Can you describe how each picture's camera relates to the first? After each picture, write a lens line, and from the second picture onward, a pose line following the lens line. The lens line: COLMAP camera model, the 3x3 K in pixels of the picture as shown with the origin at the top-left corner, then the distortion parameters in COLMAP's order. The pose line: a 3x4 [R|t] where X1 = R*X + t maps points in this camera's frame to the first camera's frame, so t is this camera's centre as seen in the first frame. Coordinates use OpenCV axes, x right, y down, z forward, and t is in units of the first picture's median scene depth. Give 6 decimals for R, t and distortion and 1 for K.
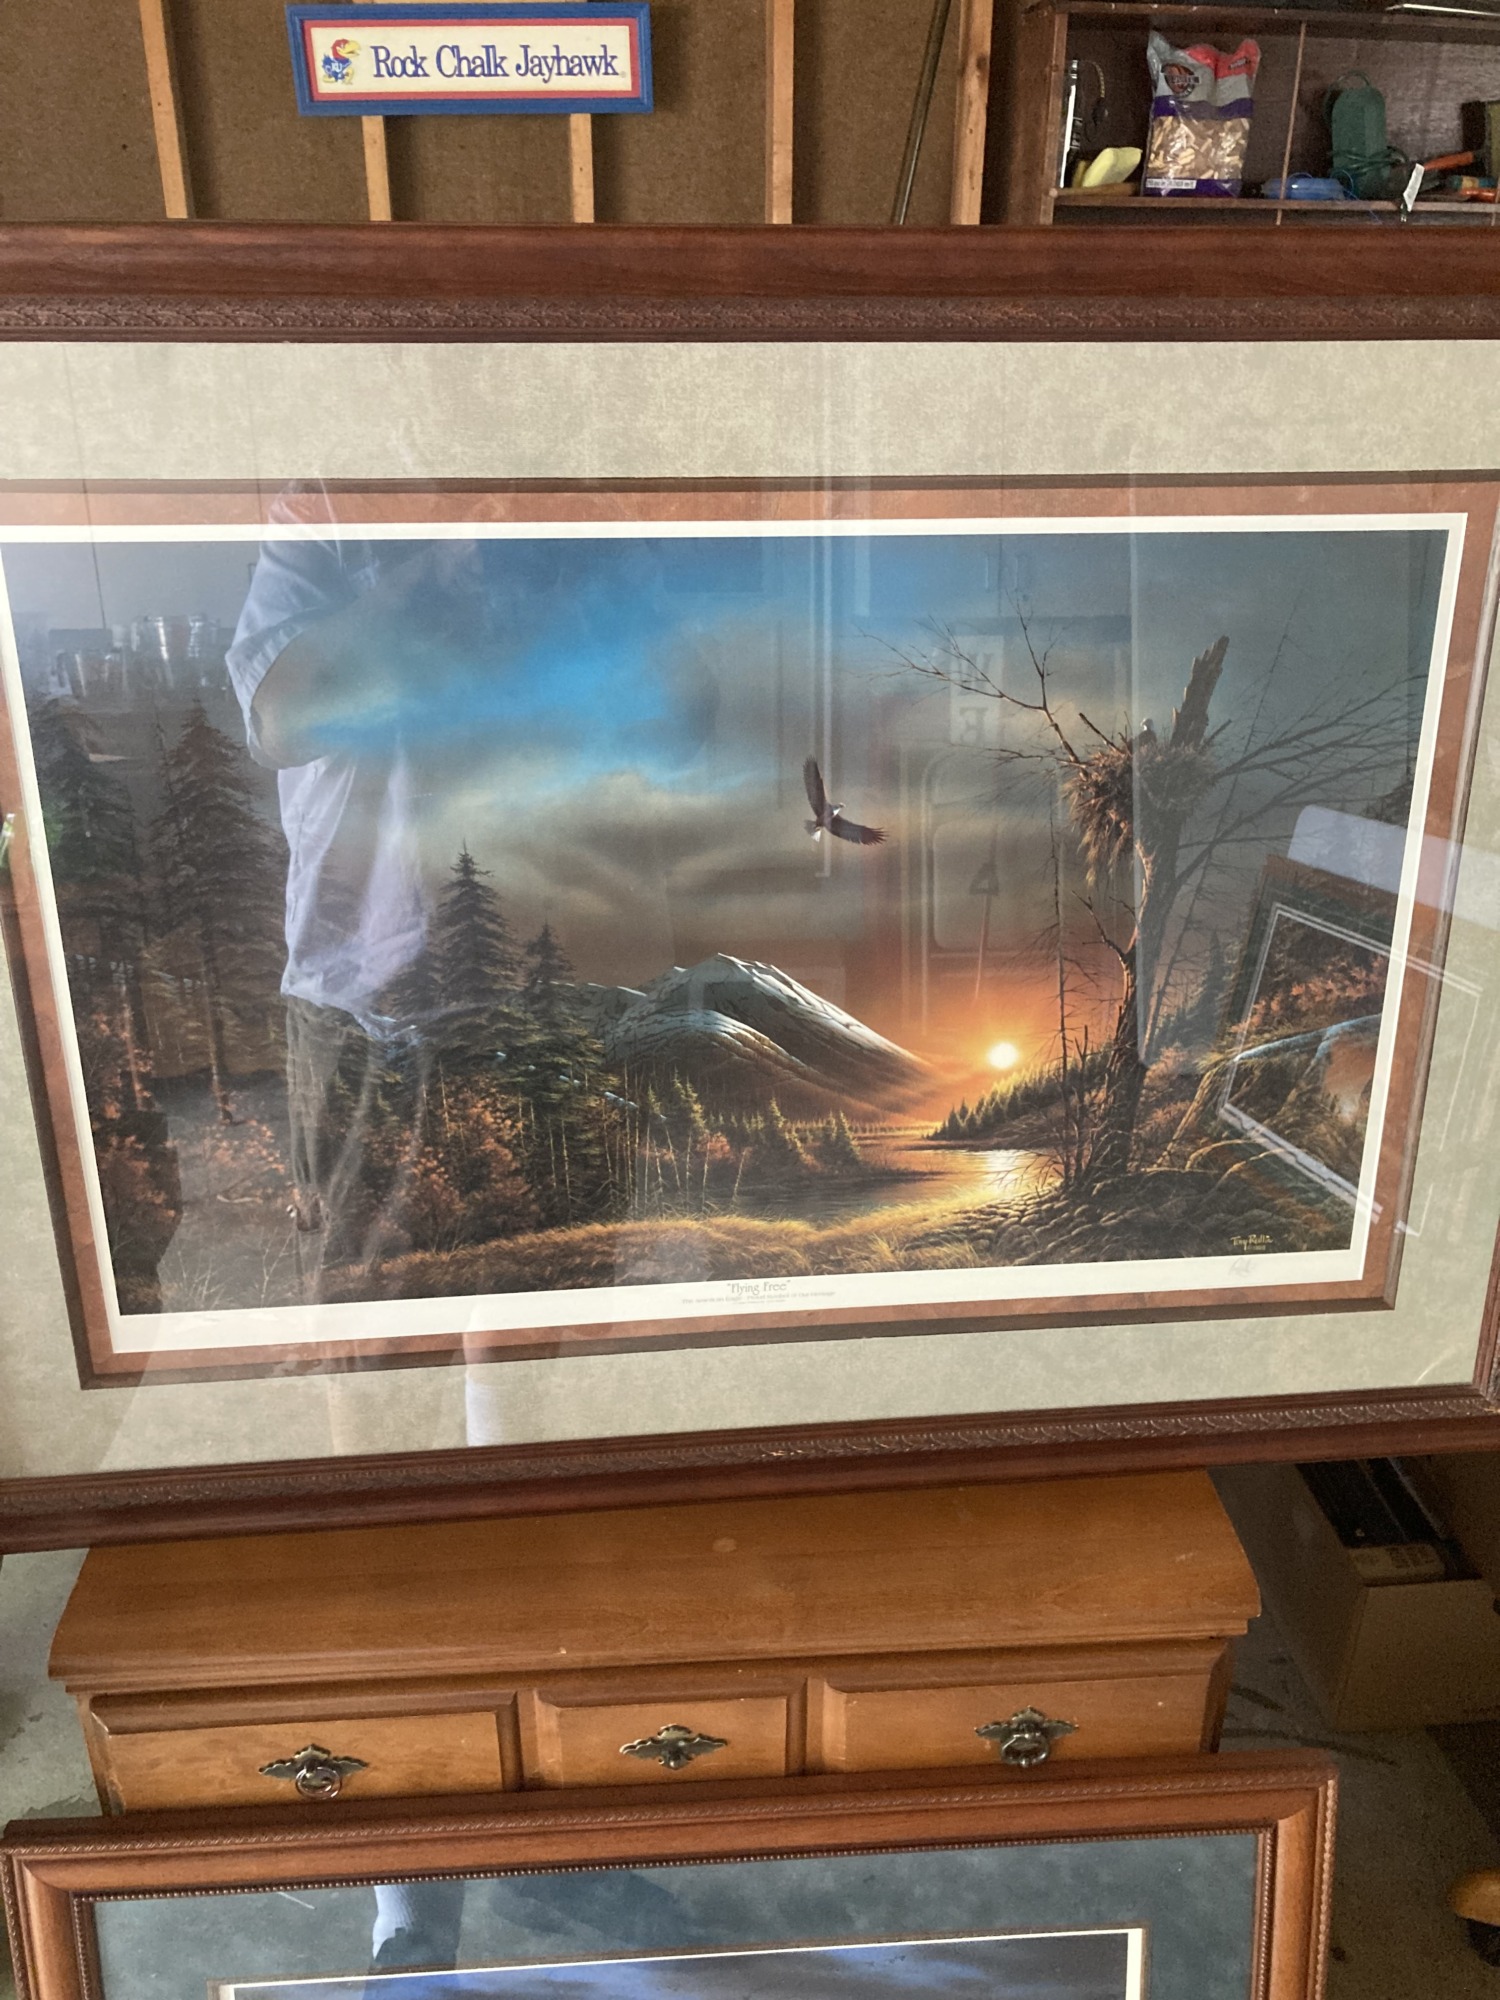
lens RADIAL K [[1631.8, 0, 728.0], [0, 1631.8, 1043.5], [0, 0, 1]] dist [0.044341, -0.043337]
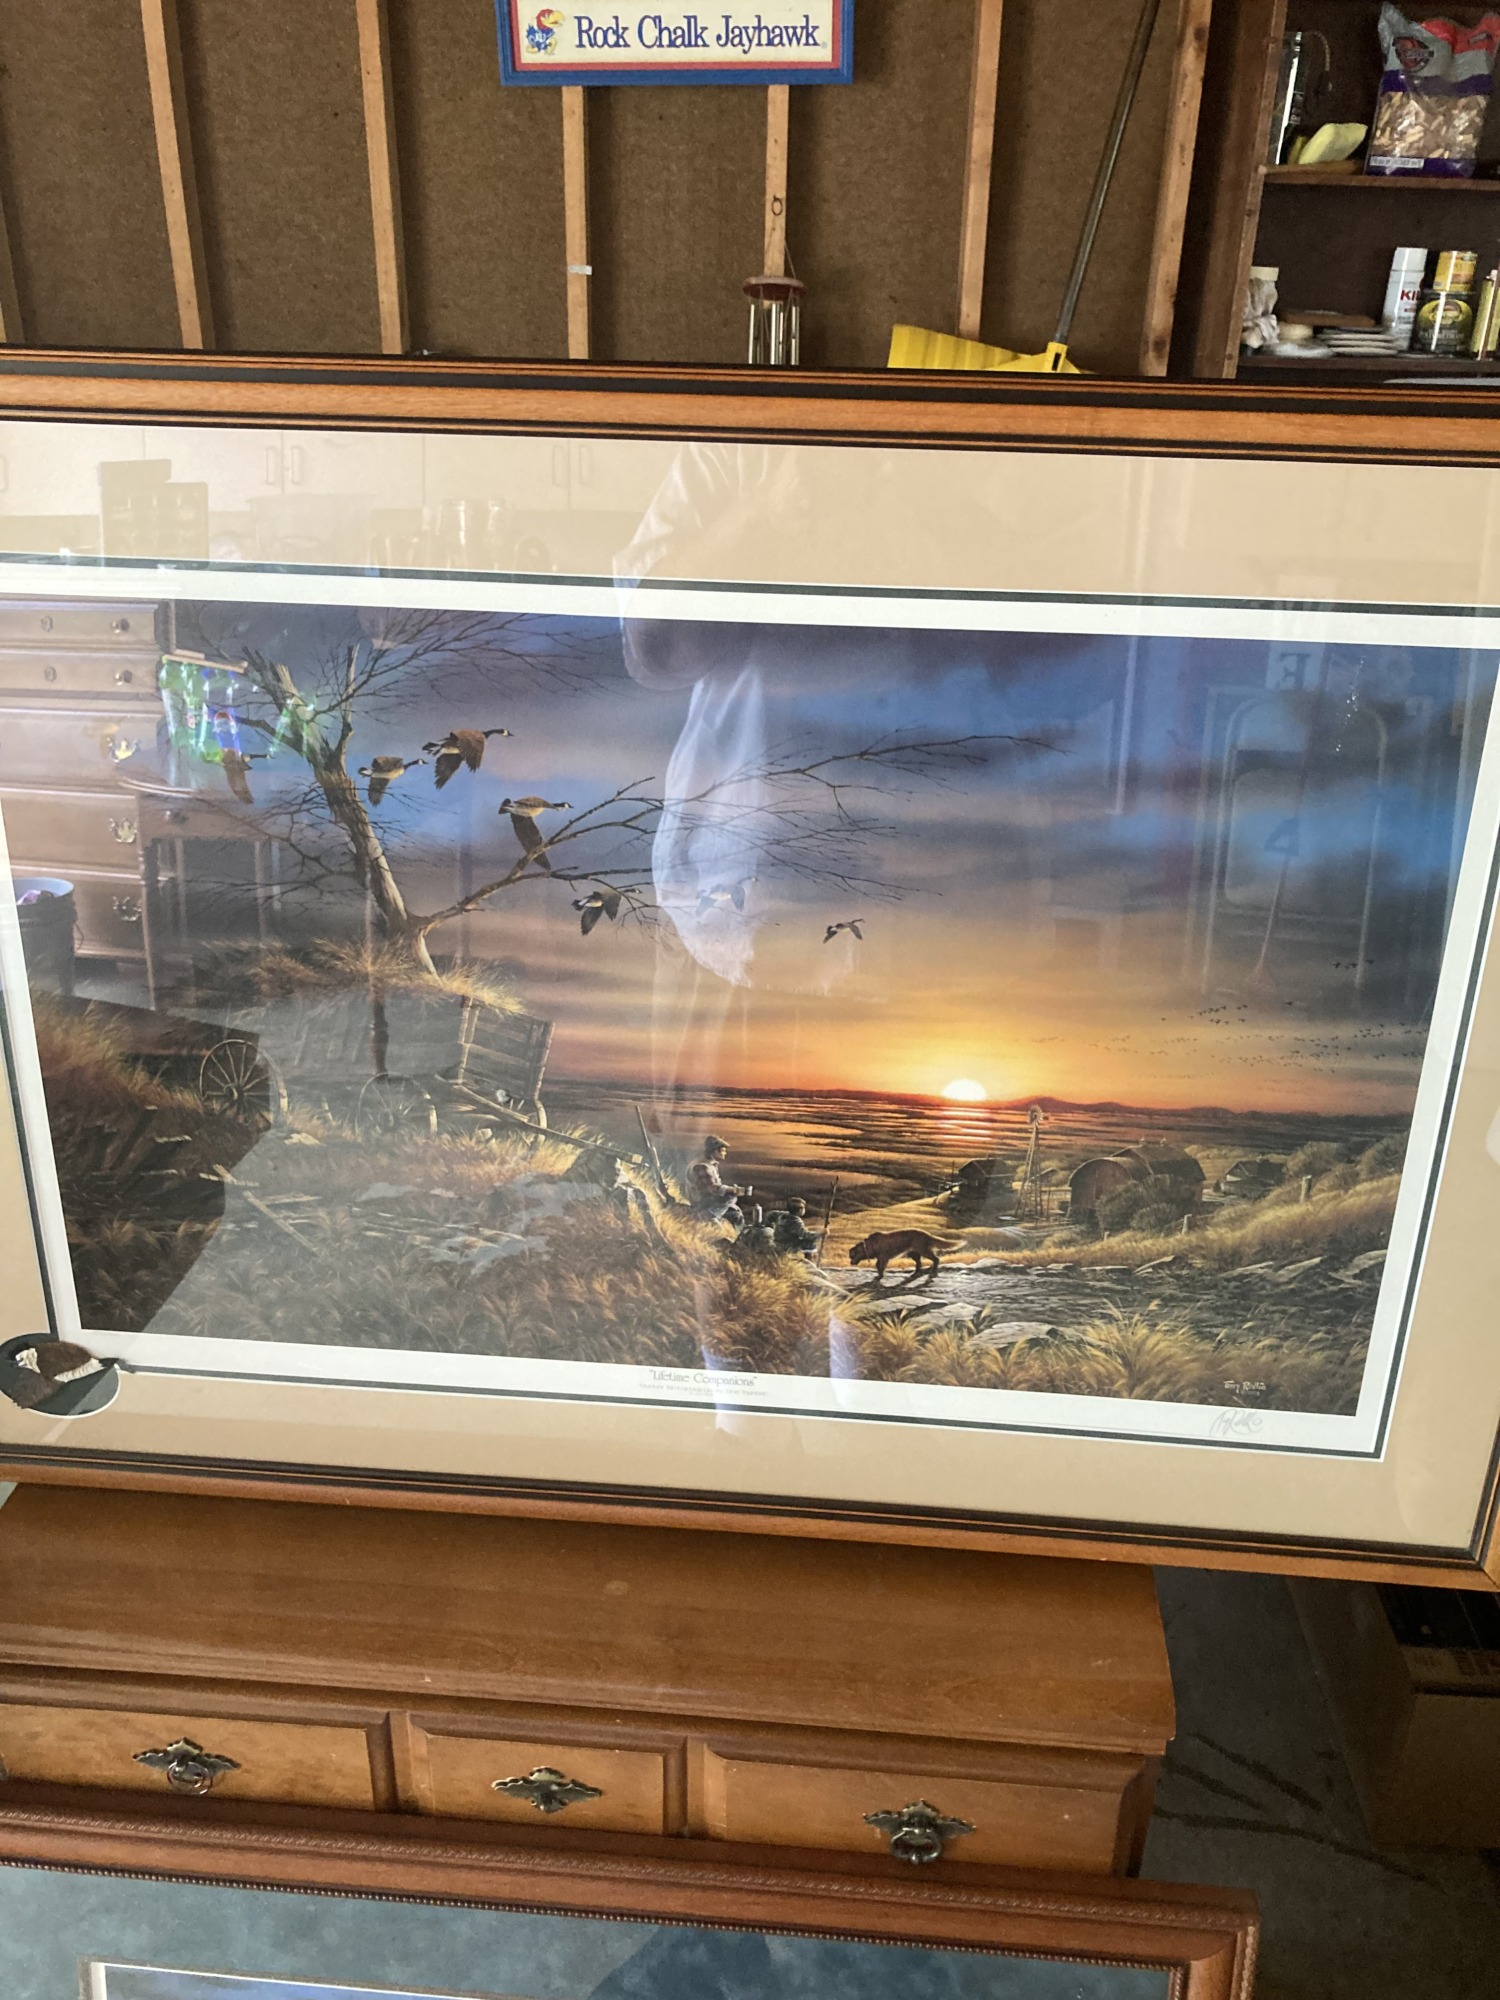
lens RADIAL K [[1631.8, 0, 737.3], [0, 1631.8, 1012.0], [0, 0, 1]] dist [0.044341, -0.043337]
pose [[0.988749, 0.078583, -0.127284, 0.161857], [-0.078645, 0.996892, 0.004544, -0.037295], [0.127245, 0.005517, 0.991856, 0.059199]]
